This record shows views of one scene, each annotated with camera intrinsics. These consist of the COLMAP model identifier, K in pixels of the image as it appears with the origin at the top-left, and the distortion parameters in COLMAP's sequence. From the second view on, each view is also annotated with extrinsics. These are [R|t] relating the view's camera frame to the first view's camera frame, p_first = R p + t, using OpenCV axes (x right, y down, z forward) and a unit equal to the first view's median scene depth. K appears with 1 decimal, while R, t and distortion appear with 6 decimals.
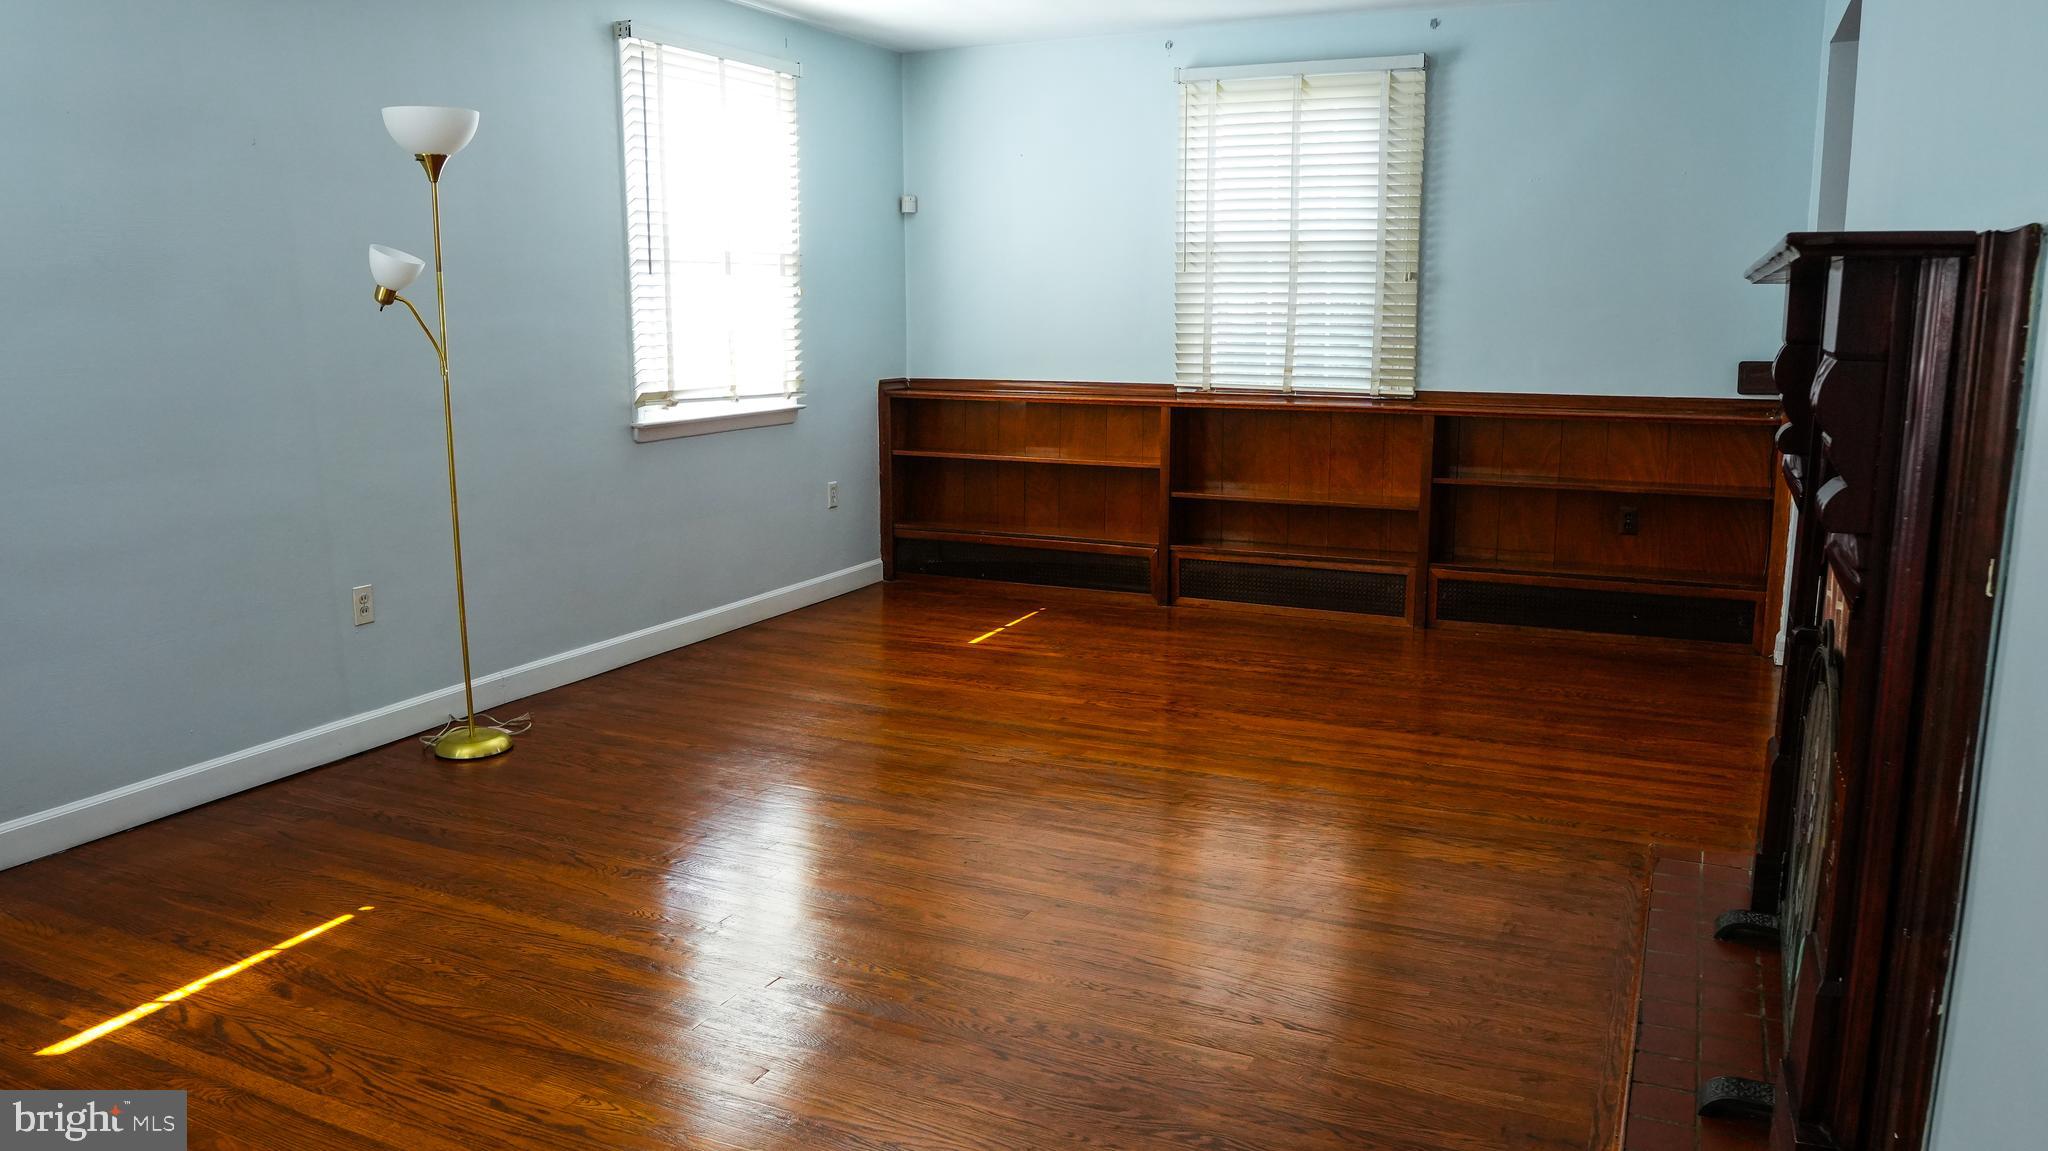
lens RADIAL K [[1456.0, 0, 1021.0], [0, 1456.0, 580.7], [0, 0, 1]] dist [-0.110972, 0.075919]
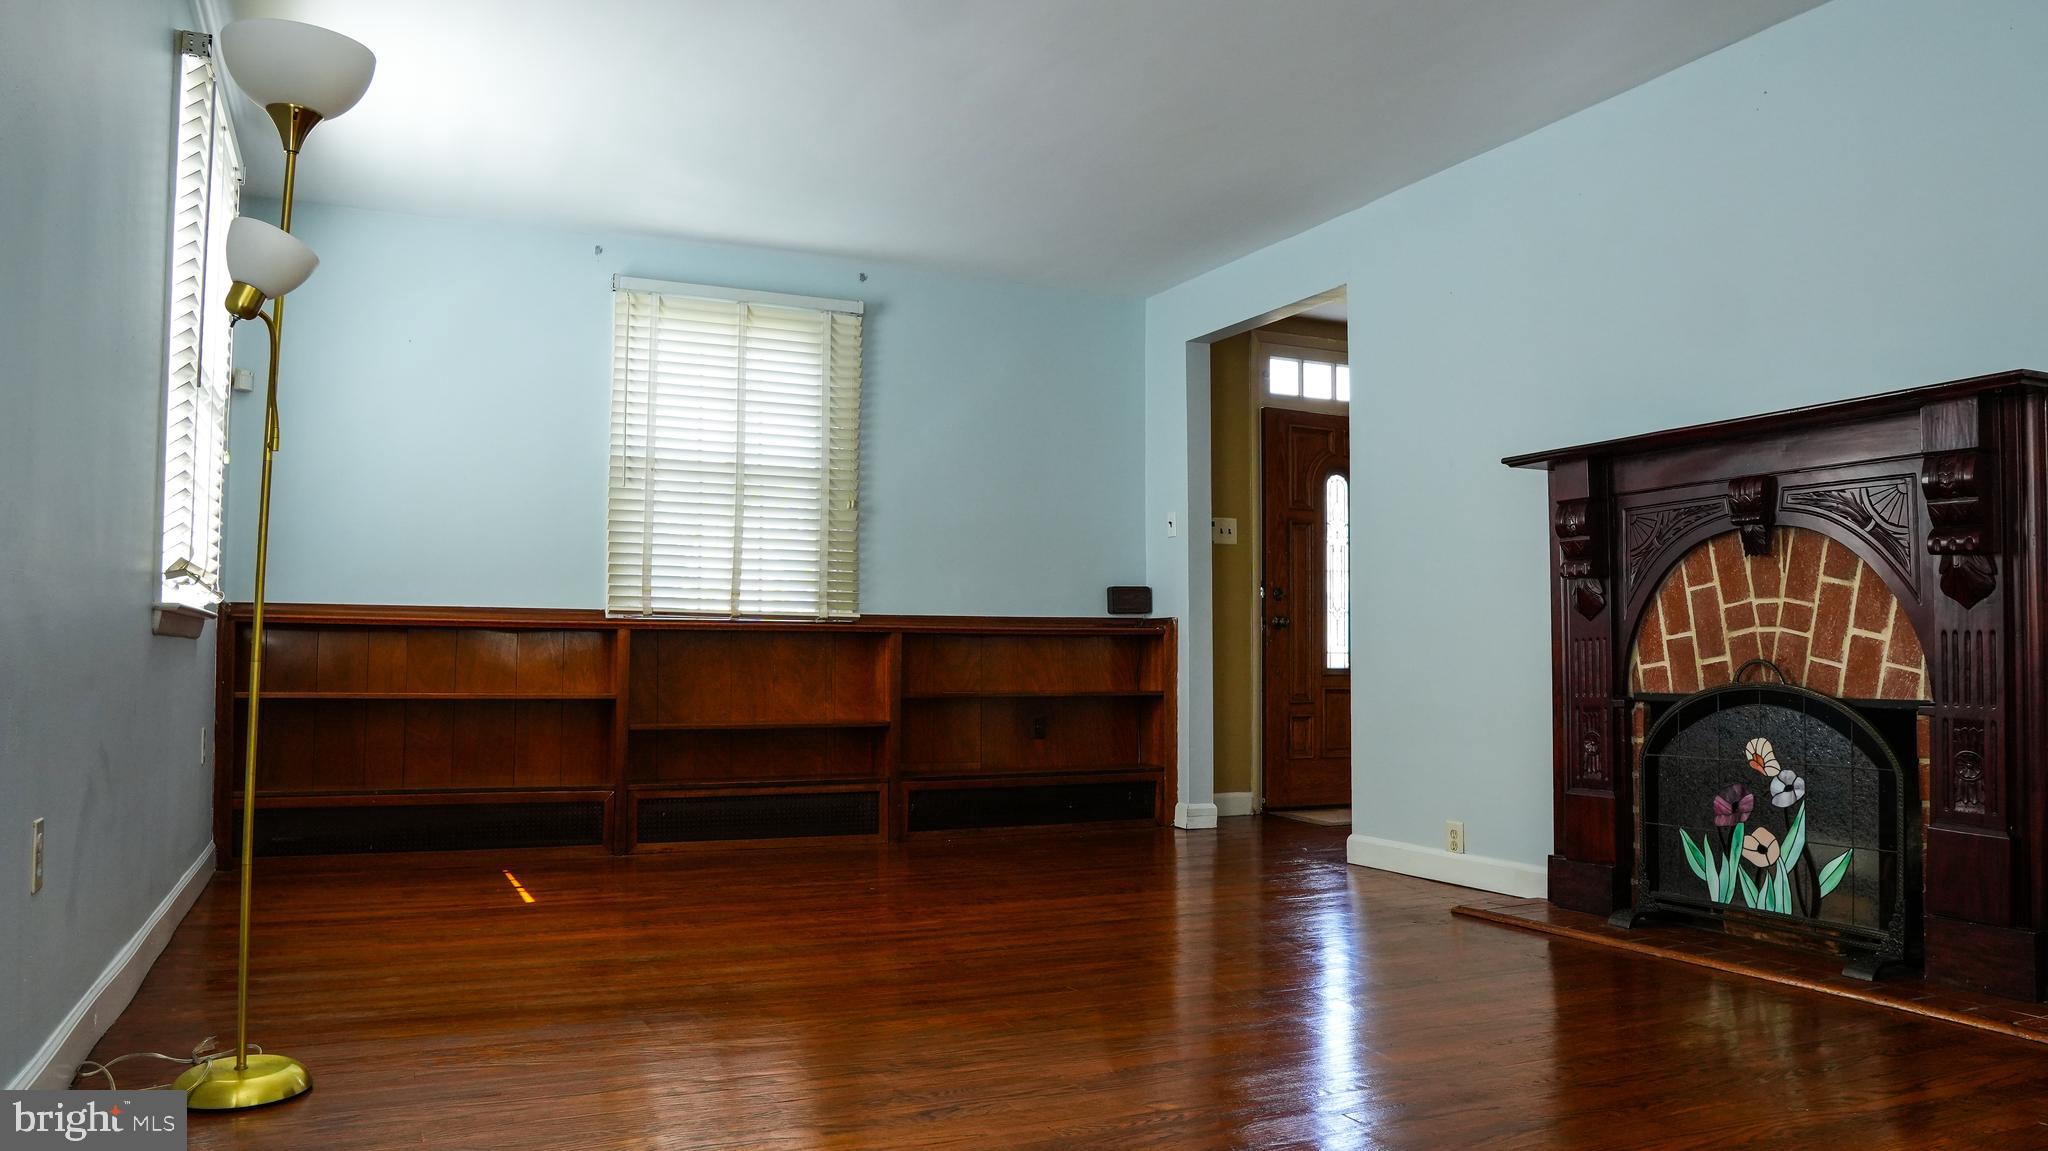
lens RADIAL K [[1421.2, 0, 1022.4], [0, 1421.2, 604.5], [0, 0, 1]] dist [-0.103251, 0.068774]
pose [[0.645330, 0.032828, 0.763198, -0.424111], [0.131303, 0.979440, -0.153154, 0.032785], [-0.752535, 0.199045, 0.627752, 0.267738]]
